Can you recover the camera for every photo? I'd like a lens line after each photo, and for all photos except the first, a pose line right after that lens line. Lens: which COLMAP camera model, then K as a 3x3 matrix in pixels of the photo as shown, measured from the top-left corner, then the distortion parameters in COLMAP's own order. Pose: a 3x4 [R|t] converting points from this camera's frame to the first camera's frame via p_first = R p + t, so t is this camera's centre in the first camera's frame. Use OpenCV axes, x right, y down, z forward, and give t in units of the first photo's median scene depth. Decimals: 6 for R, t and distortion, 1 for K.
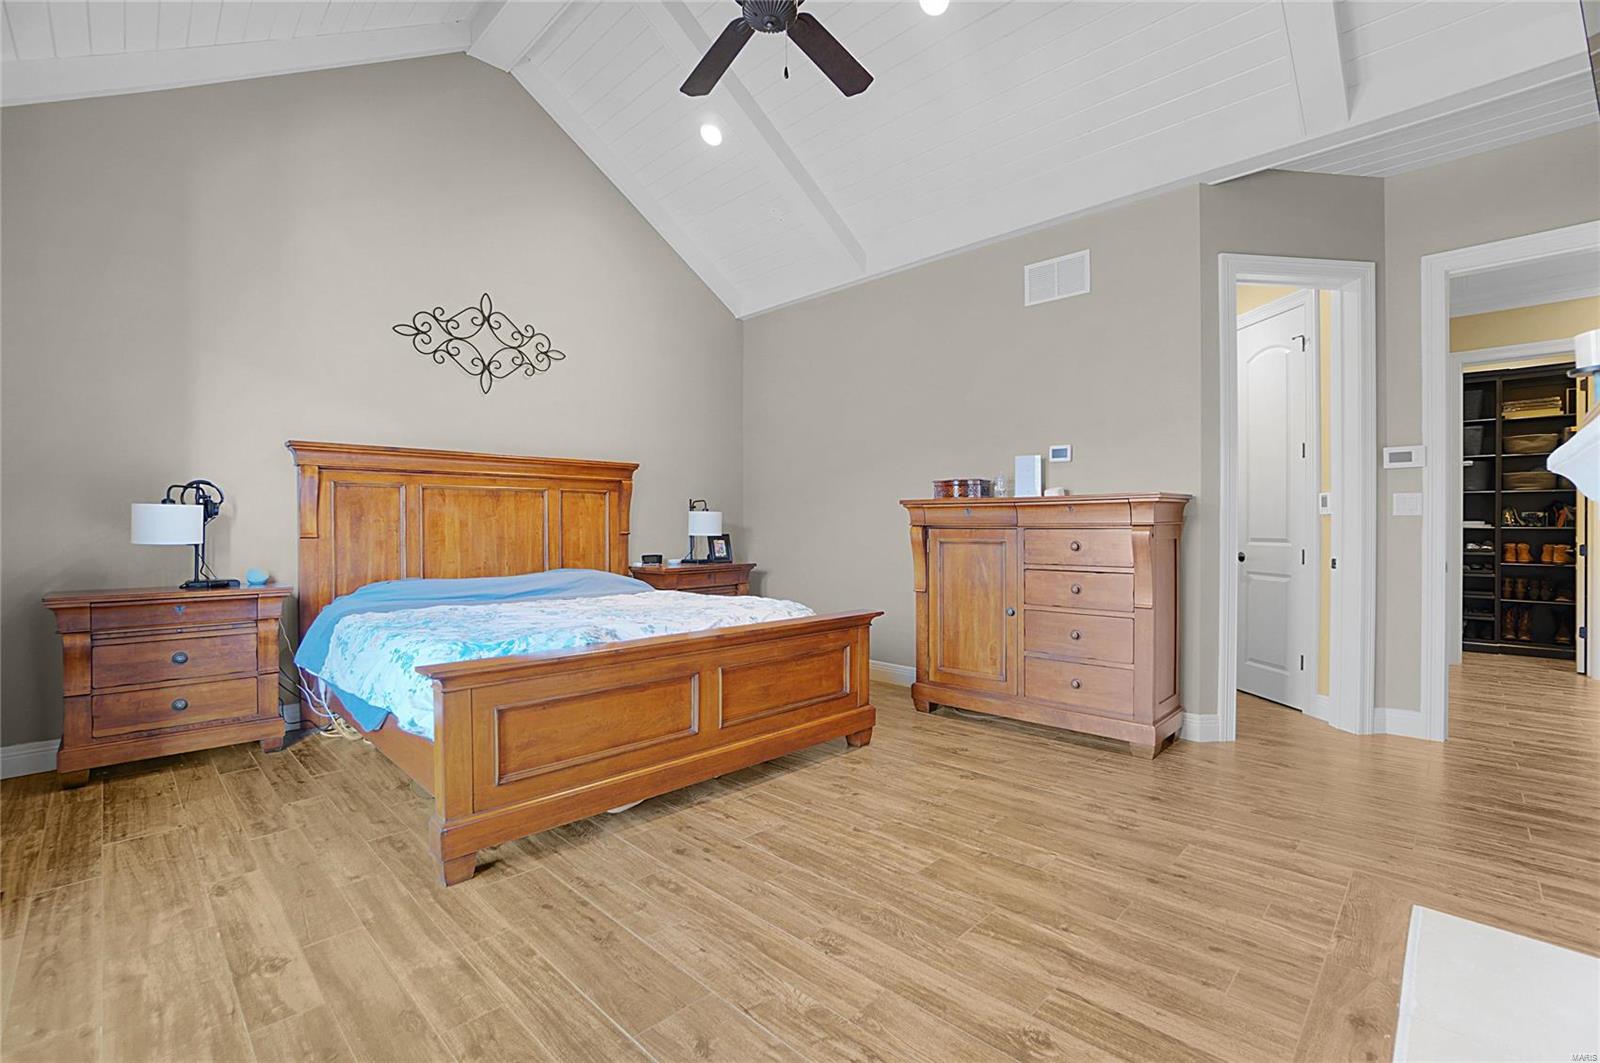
lens RADIAL K [[705.4, 0, 807.1], [0, 705.4, 531.4], [0, 0, 1]] dist [-0.042133, 0.004839]
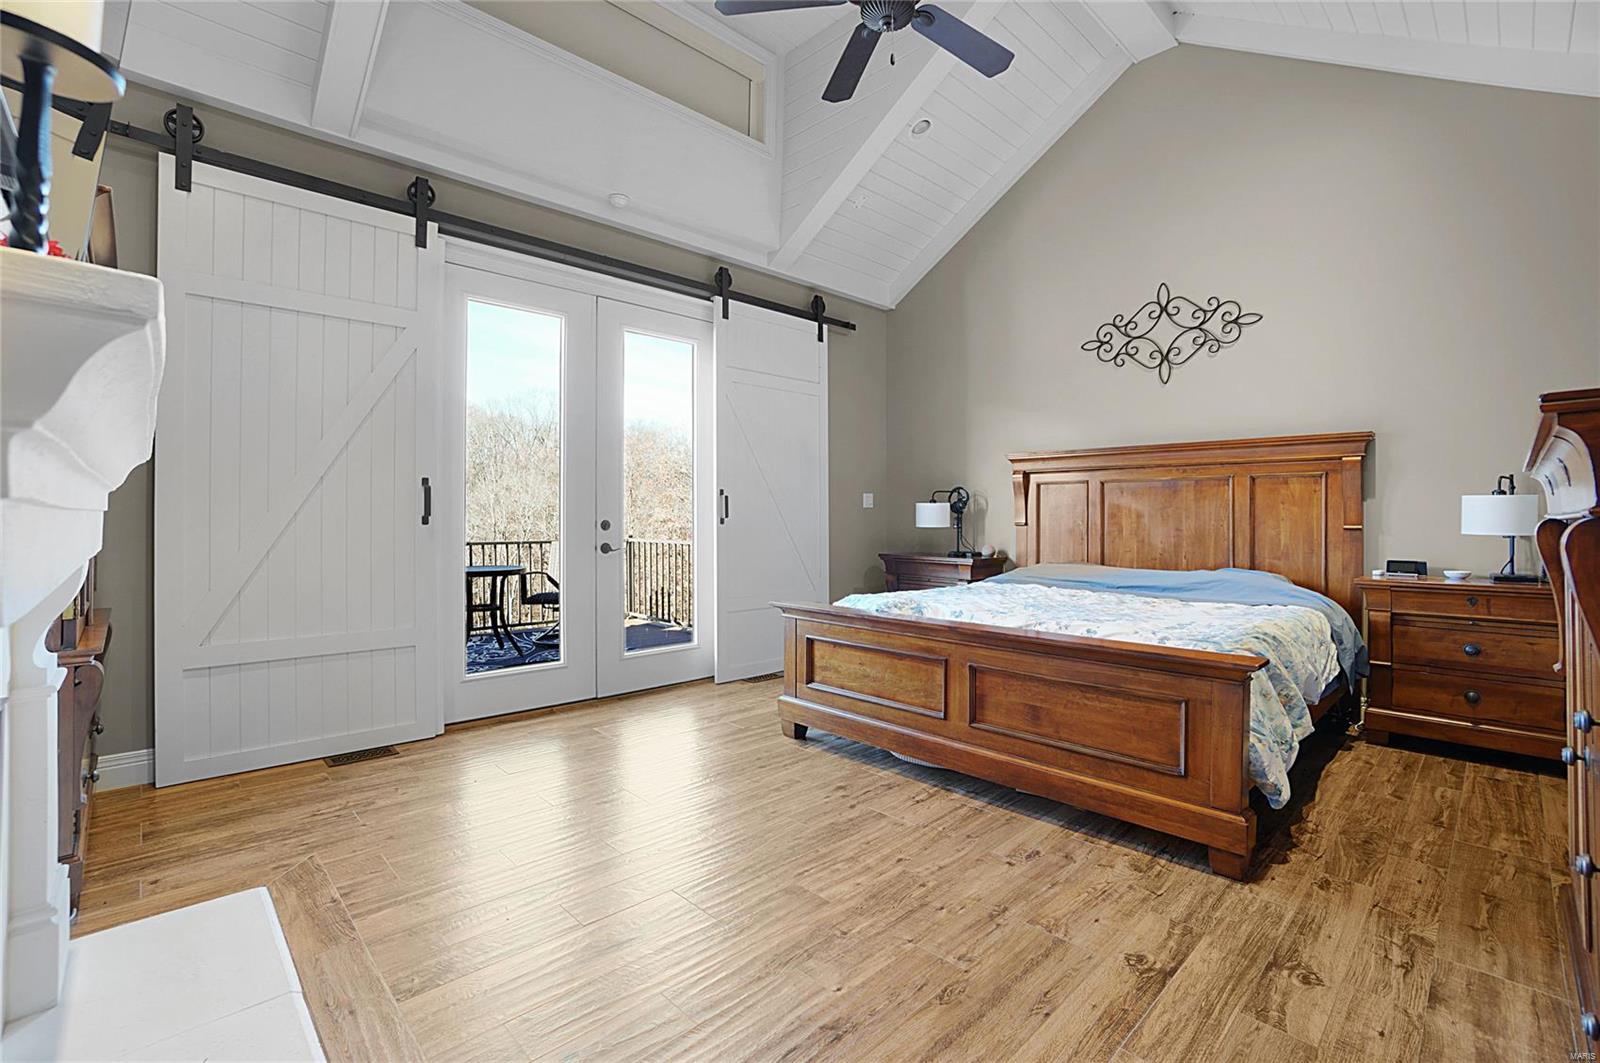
lens RADIAL K [[705.4, 0, 803.7], [0, 705.4, 525.3], [0, 0, 1]] dist [-0.042133, 0.004839]
pose [[-0.020927, 0.014295, -0.999679, 0.623071], [-0.011180, 0.999832, 0.014531, -0.005645], [0.999718, 0.011480, -0.020764, 0.584188]]
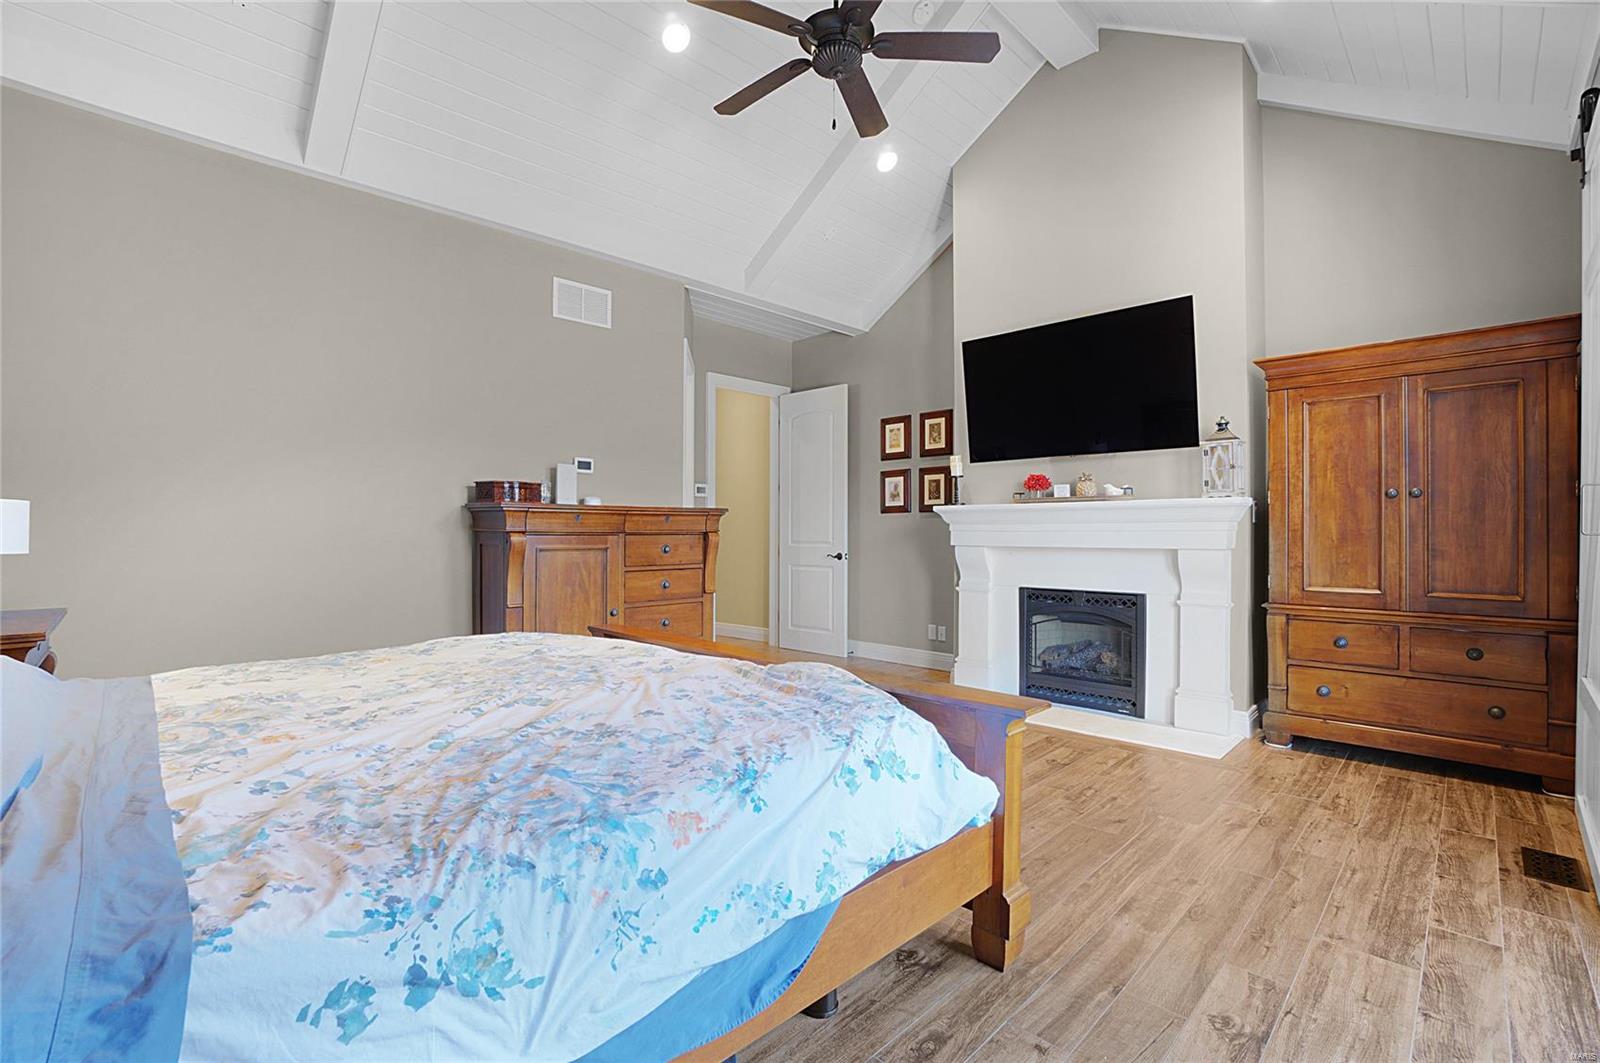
lens RADIAL K [[705.4, 0, 801.9], [0, 705.4, 527.2], [0, 0, 1]] dist [-0.042133, 0.004839]
pose [[0.009275, 0.009331, 0.999913, -0.747511], [0.005212, 0.999942, -0.009380, -0.003802], [-0.999943, 0.005299, 0.009226, 0.681393]]
